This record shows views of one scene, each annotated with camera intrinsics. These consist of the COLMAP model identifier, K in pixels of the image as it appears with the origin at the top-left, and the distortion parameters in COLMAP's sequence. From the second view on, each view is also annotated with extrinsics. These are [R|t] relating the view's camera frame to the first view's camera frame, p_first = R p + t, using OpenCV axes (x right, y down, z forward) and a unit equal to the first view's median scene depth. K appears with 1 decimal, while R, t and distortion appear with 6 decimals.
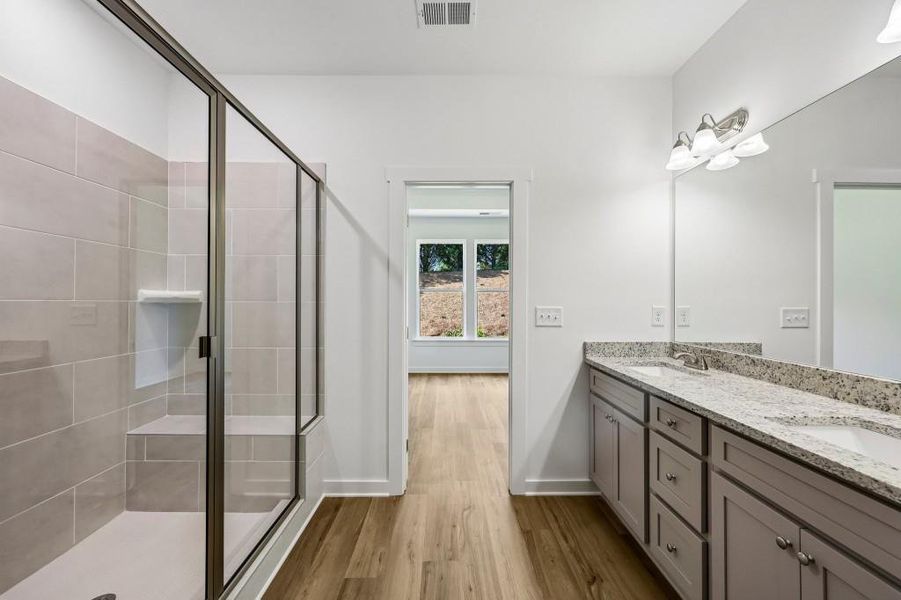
lens RADIAL K [[362.3, 0, 447.6], [0, 362.3, 299.1], [0, 0, 1]] dist [-0.000184, 0.000201]
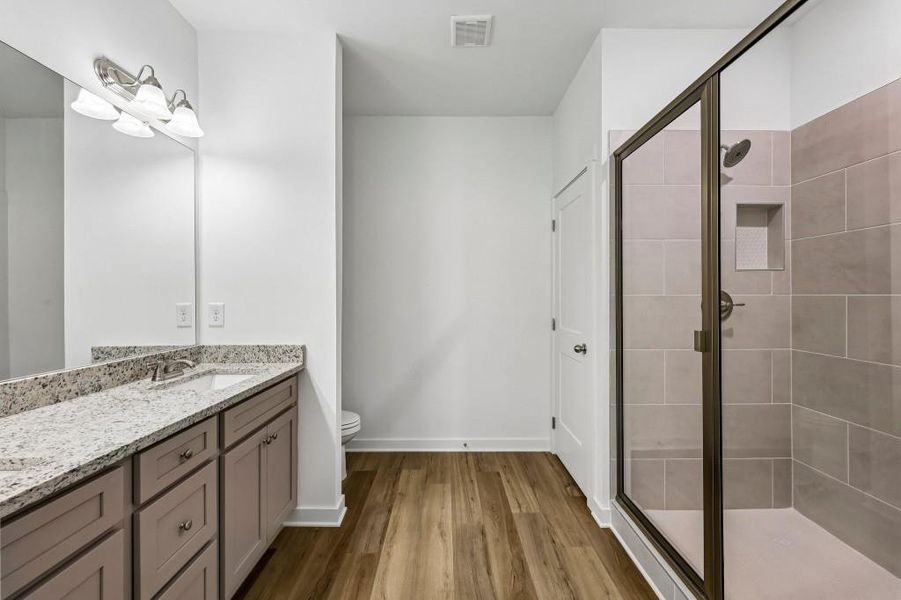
lens RADIAL K [[362.3, 0, 447.6], [0, 362.3, 299.1], [0, 0, 1]] dist [-0.000184, 0.000201]
pose [[-0.999994, 0.002152, 0.002734, 0.062017], [0.002149, 0.999997, -0.000984, 0.011890], [-0.002736, -0.000978, -0.999996, 1.983354]]
